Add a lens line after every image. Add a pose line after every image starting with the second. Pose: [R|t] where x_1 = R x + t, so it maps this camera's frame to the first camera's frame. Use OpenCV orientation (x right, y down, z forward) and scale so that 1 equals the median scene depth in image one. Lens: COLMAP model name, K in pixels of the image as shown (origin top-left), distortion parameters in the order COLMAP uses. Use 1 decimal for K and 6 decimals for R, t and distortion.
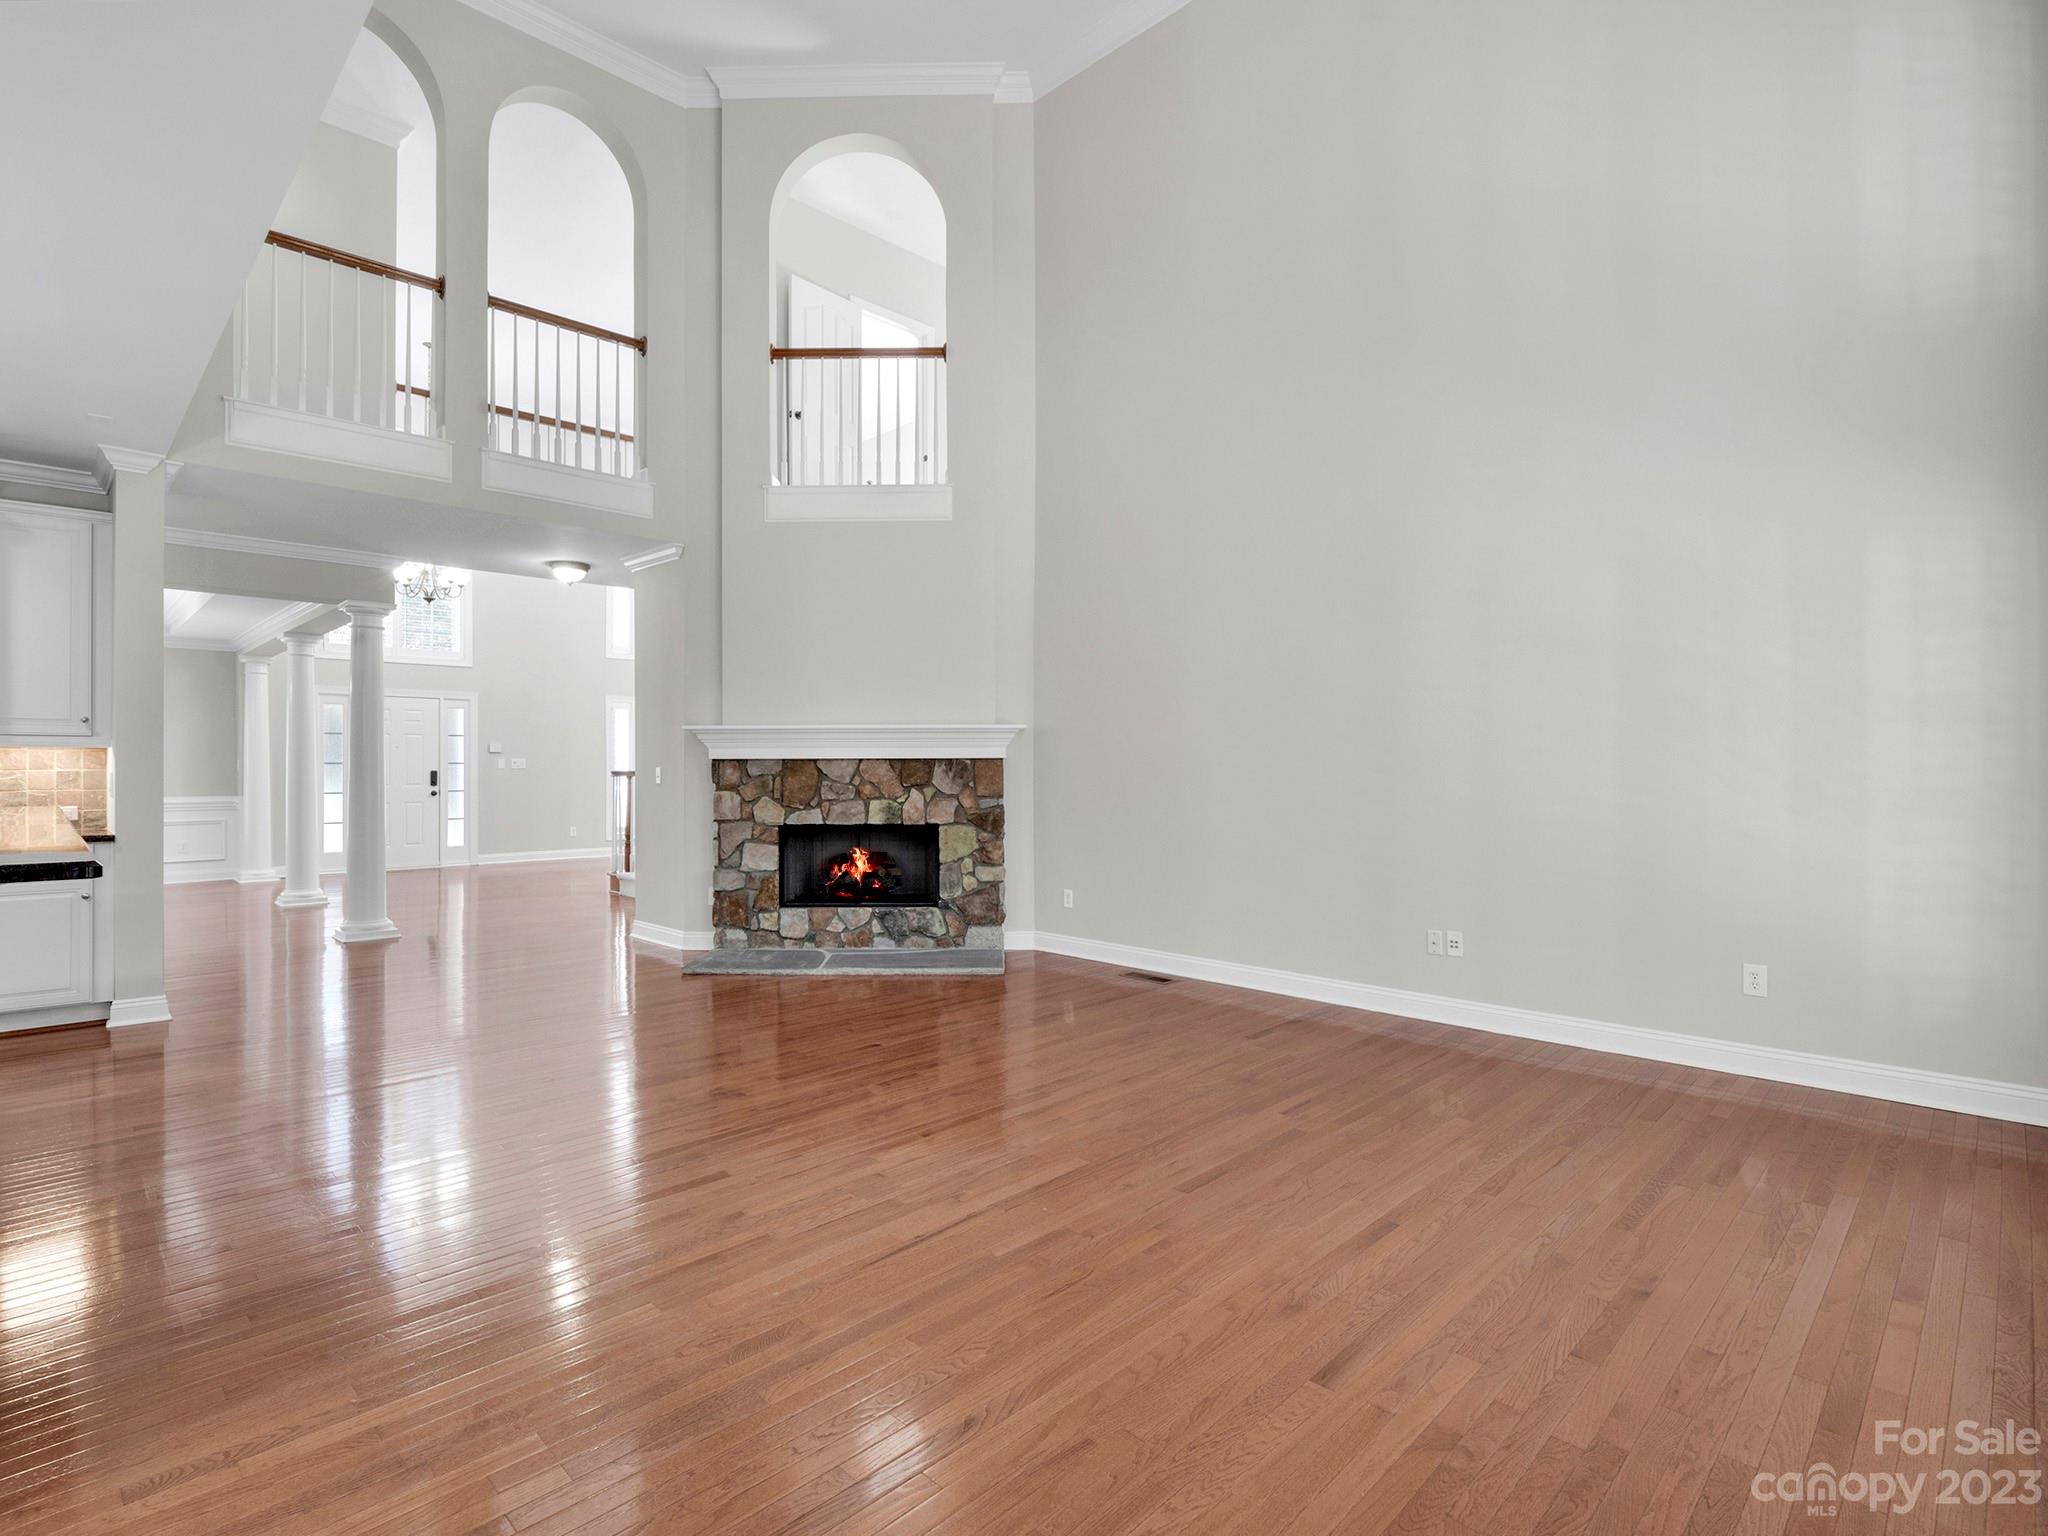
lens RADIAL K [[1014.1, 0, 994.2], [0, 1014.1, 760.5], [0, 0, 1]] dist [-0.008161, -0.000714]
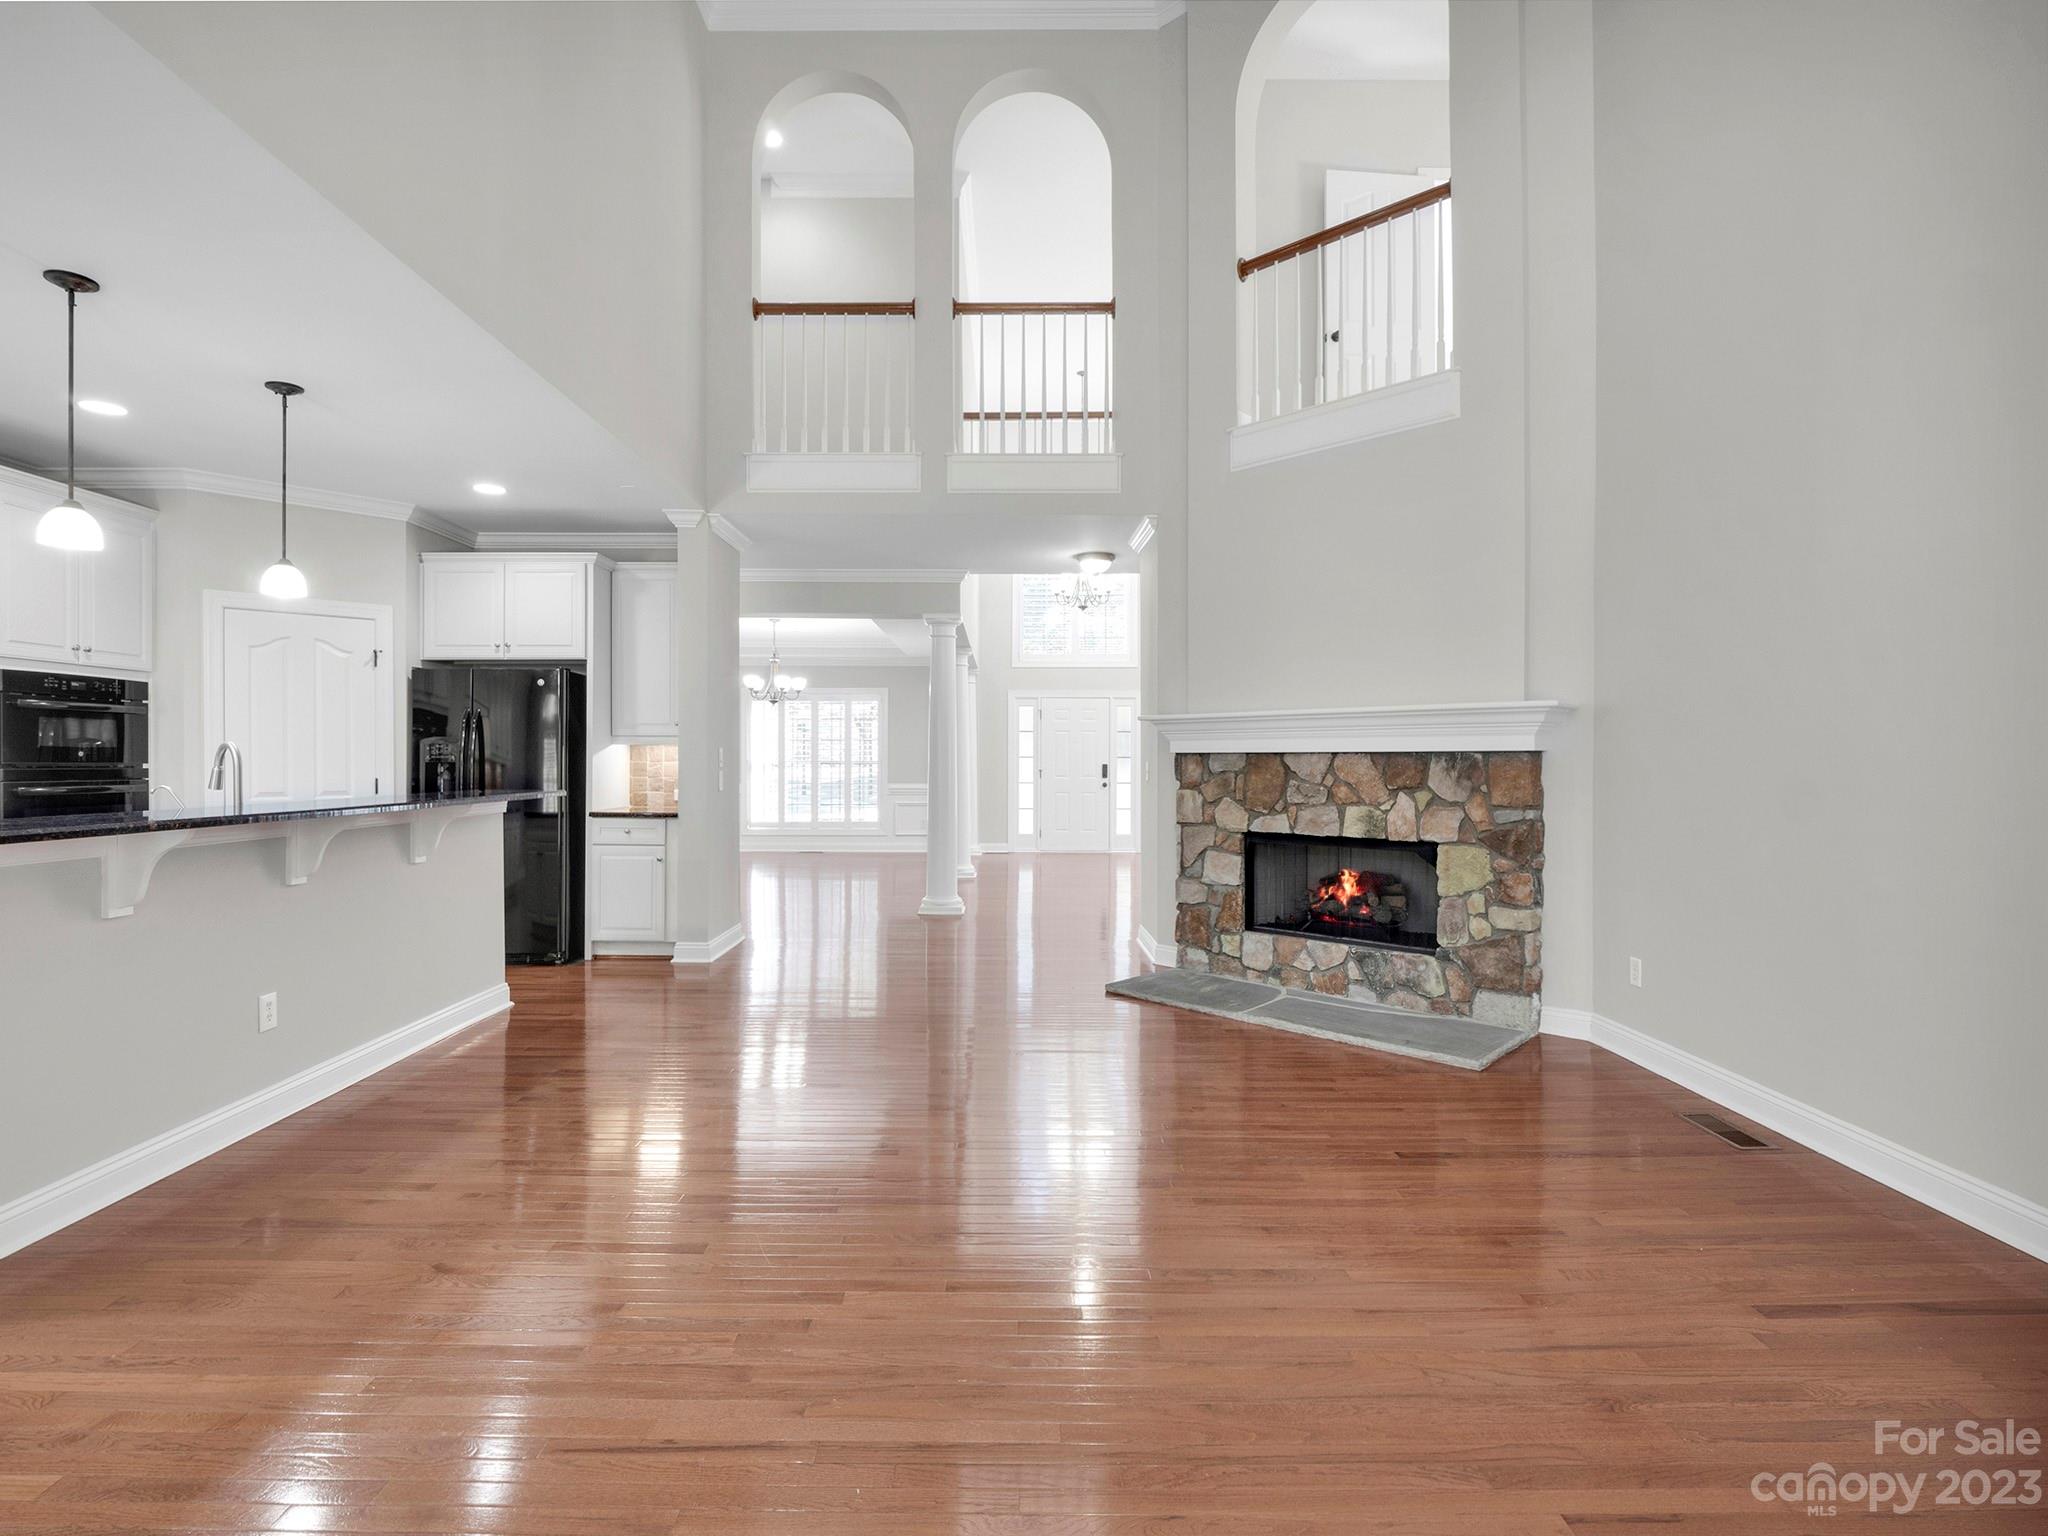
lens RADIAL K [[1005.1, 0, 996.4], [0, 1005.1, 760.0], [0, 0, 1]] dist [-0.001773, -0.000842]
pose [[0.711246, 0.003542, -0.702934, 0.226195], [0.000108, 0.999987, 0.005148, 0.000226], [0.702943, -0.003738, 0.711236, 0.268412]]
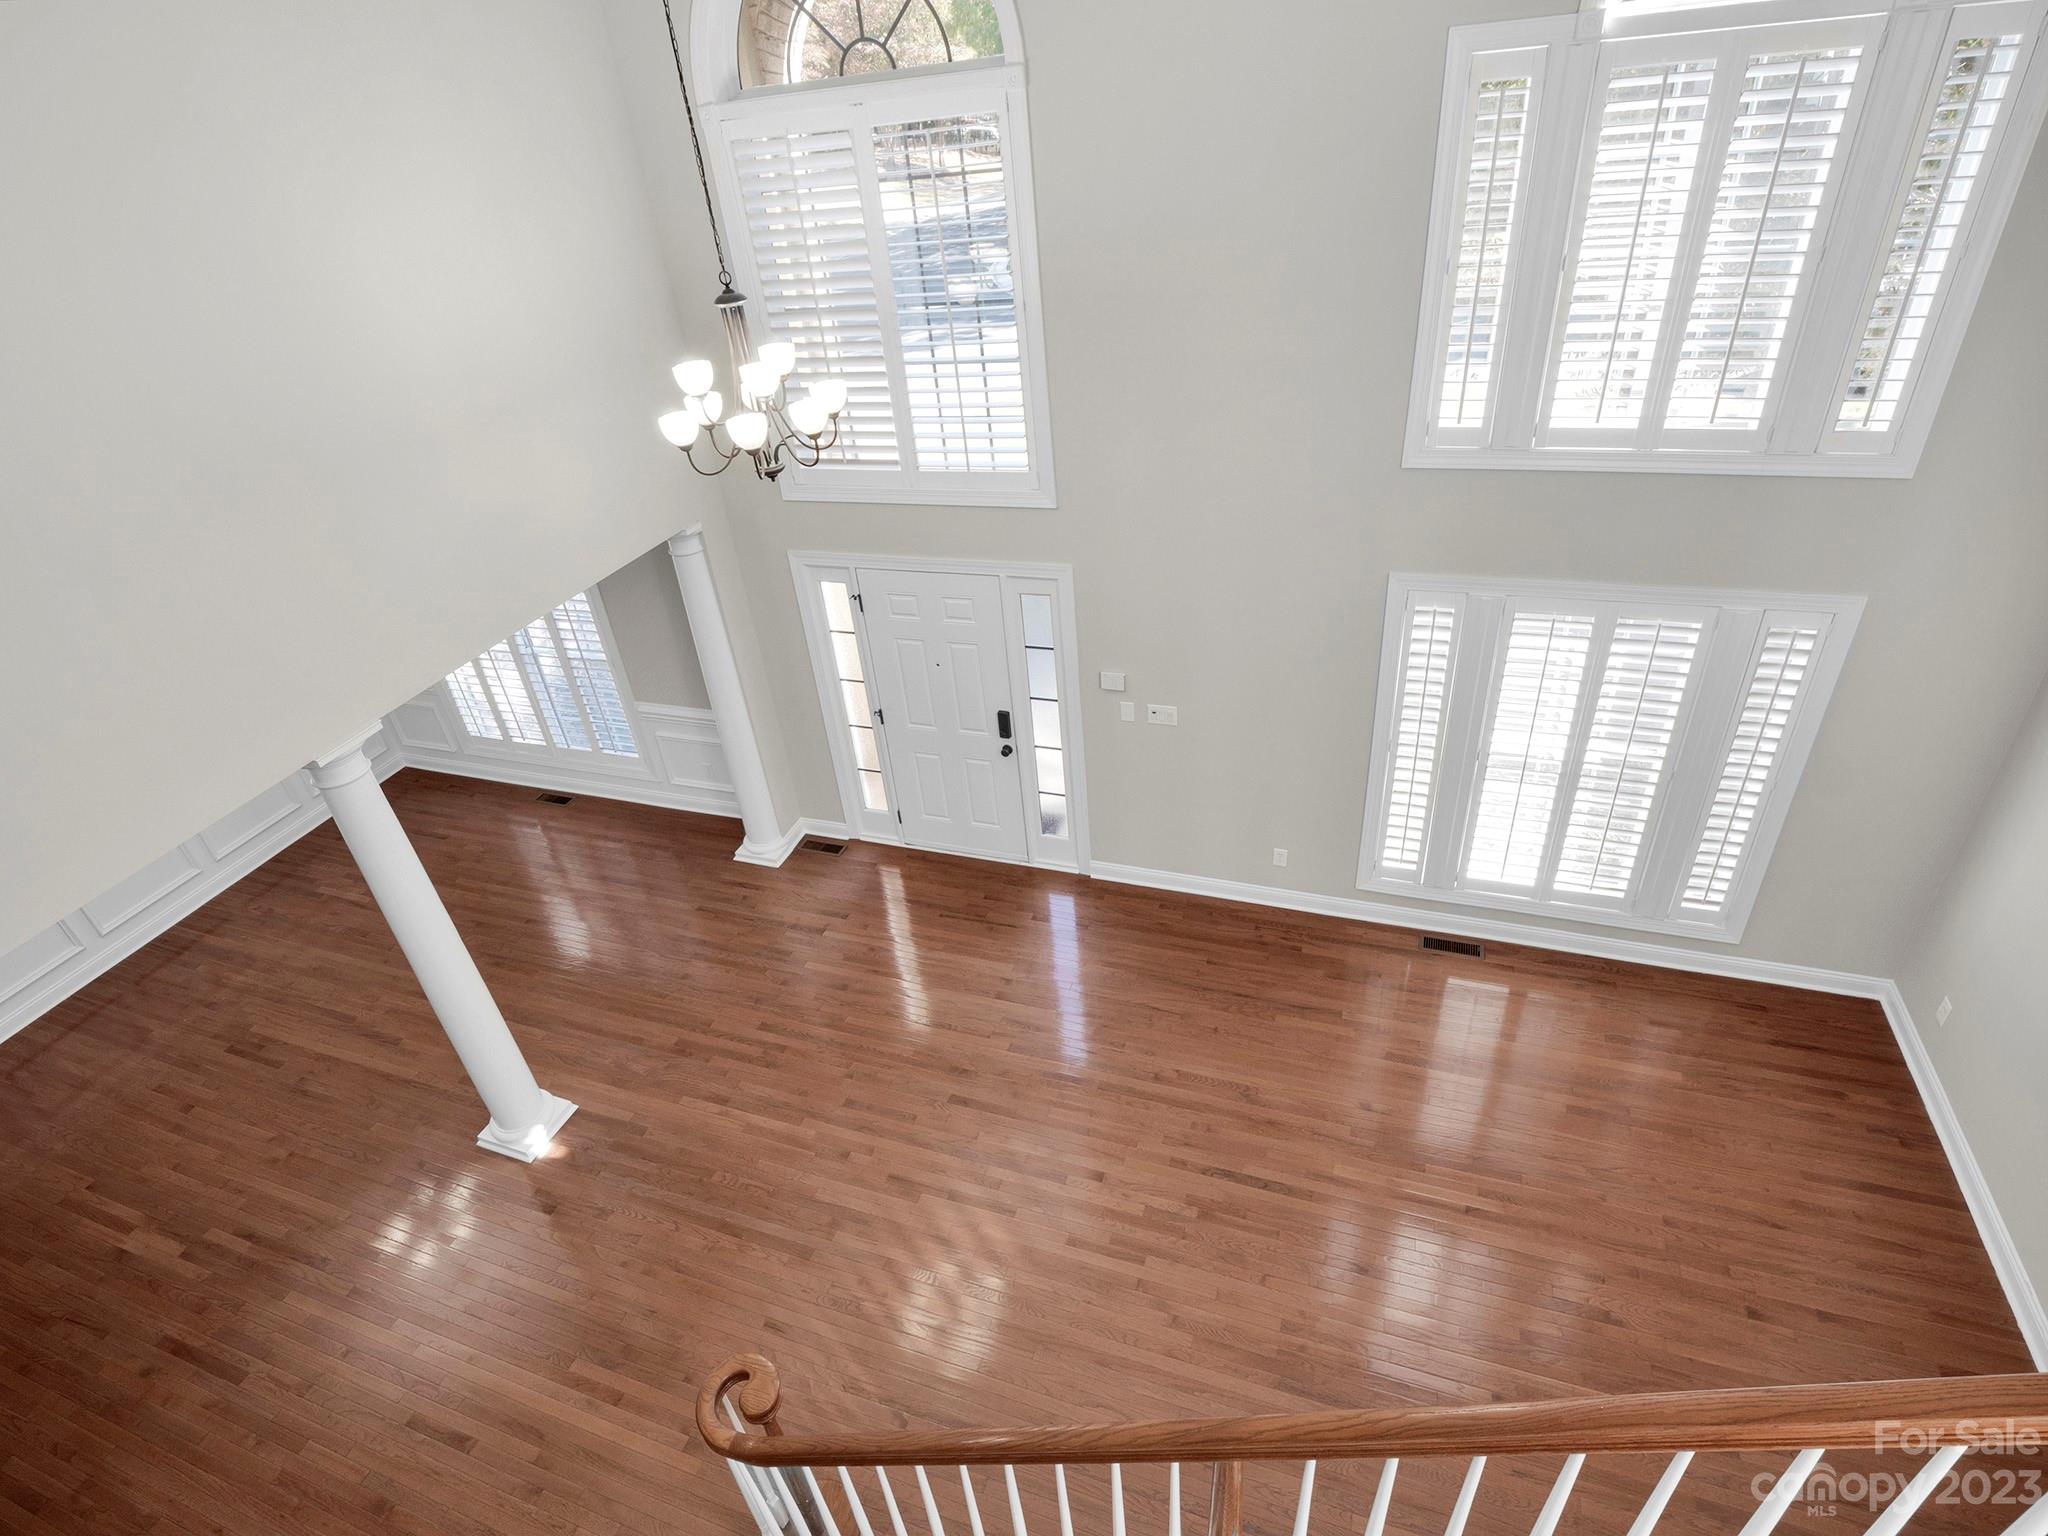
lens RADIAL K [[1010.6, 0, 1011.8], [0, 1010.6, 764.2], [0, 0, 1]] dist [-0.009475, -0.001389]
pose [[0.433090, 0.451244, -0.780264, -0.281024], [0.100440, 0.836109, 0.539290, -0.427200], [0.895737, -0.311931, 0.316787, 1.528165]]
